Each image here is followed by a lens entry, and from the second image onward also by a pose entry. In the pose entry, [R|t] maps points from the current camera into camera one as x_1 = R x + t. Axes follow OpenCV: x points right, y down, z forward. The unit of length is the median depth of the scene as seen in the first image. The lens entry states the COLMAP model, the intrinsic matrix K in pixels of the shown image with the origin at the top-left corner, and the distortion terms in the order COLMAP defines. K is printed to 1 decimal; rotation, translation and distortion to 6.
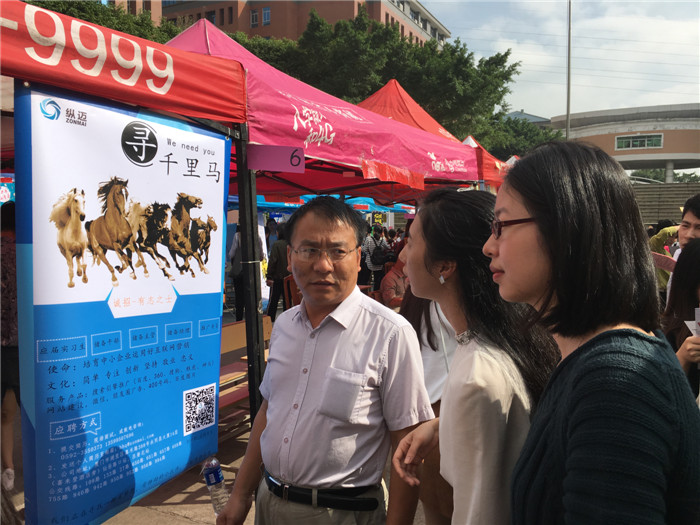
lens RADIAL K [[591.3, 0, 350.4], [0, 591.3, 264.5], [0, 0, 1]] dist [0.062033, 0.000412]
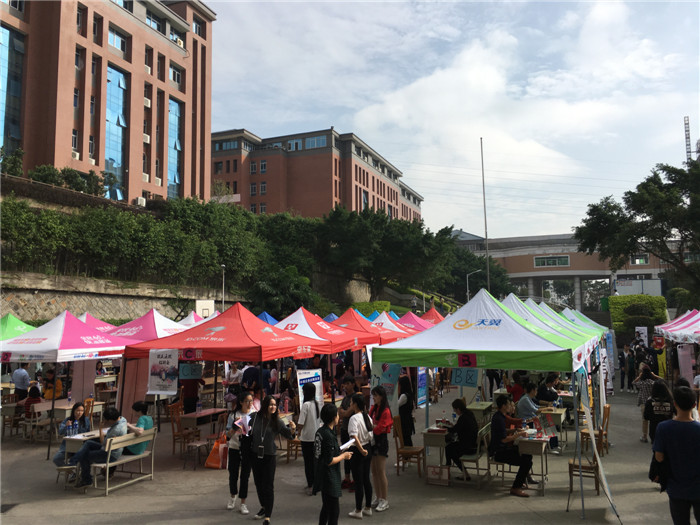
lens RADIAL K [[591.3, 0, 347.8], [0, 591.3, 261.6], [0, 0, 1]] dist [0.062033, 0.000412]
pose [[0.996352, 0.000369, 0.085339, -0.066769], [0.013942, 0.985852, -0.167035, 0.002323], [-0.084193, 0.167615, 0.982251, -0.229982]]
